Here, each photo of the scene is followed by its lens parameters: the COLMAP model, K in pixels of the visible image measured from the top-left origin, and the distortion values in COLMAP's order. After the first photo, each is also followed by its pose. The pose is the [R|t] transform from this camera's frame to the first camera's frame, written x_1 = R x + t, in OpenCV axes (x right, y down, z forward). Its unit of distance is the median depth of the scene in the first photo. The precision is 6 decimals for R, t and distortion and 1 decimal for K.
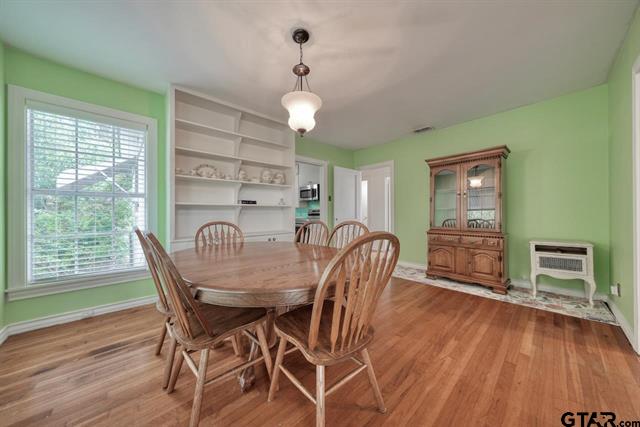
lens RADIAL K [[216.7, 0, 311.1], [0, 216.7, 213.8], [0, 0, 1]] dist [-0.007945, 0.000652]
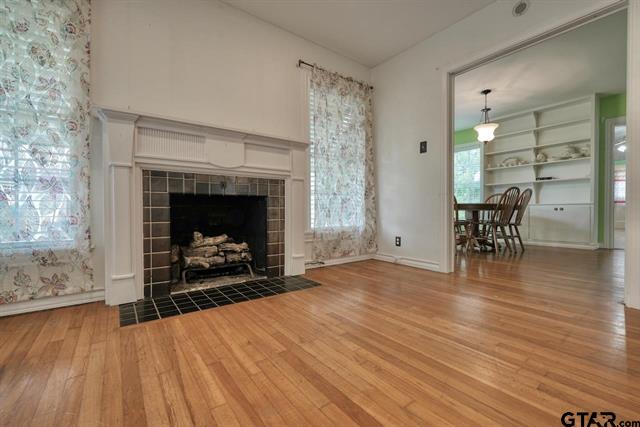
lens RADIAL K [[274.5, 0, 320.8], [0, 274.5, 213.5], [0, 0, 1]] dist [-0.002065, 0.000311]
pose [[-0.085118, 0.016994, -0.996226, 1.565850], [0.005591, 0.999847, 0.016578, 0.126736], [0.996355, -0.004158, -0.085200, -0.160675]]
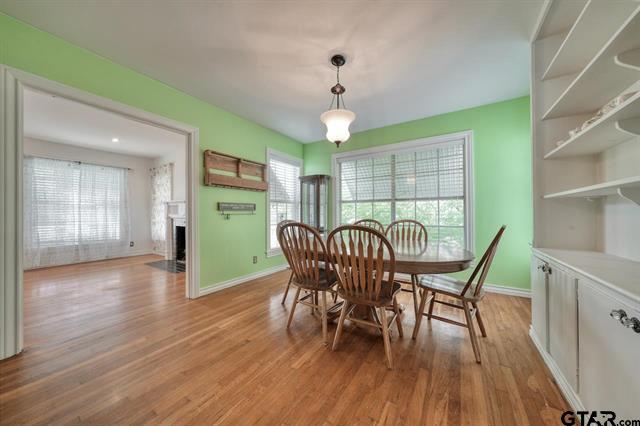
lens RADIAL K [[216.7, 0, 322.2], [0, 216.7, 212.9], [0, 0, 1]] dist [-0.007945, 0.000652]
pose [[-0.962821, 0.006630, -0.270058, 0.219135], [0.008648, 0.999943, -0.006280, -0.000017], [0.270001, -0.008382, -0.962824, 1.297928]]
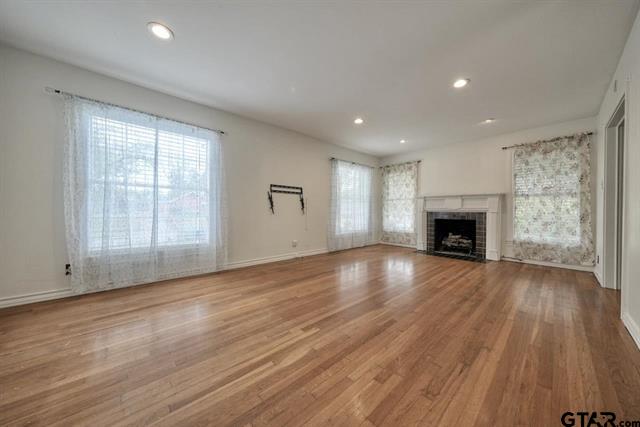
lens RADIAL K [[216.7, 0, 320.6], [0, 216.7, 211.0], [0, 0, 1]] dist [-0.007945, 0.000652]
pose [[-0.999880, -0.006024, -0.014261, 1.837190], [-0.005980, 0.999977, -0.003069, 0.027977], [0.014279, -0.002983, -0.999894, 1.152970]]
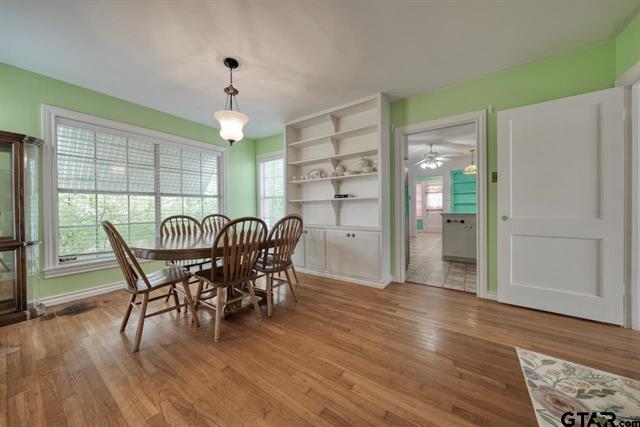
lens RADIAL K [[216.7, 0, 319.6], [0, 216.7, 209.9], [0, 0, 1]] dist [-0.007945, 0.000652]
pose [[0.228568, 0.011275, -0.973463, 0.783870], [0.012173, 0.999822, 0.014438, -0.004650], [0.973452, -0.015150, 0.228390, 0.742707]]
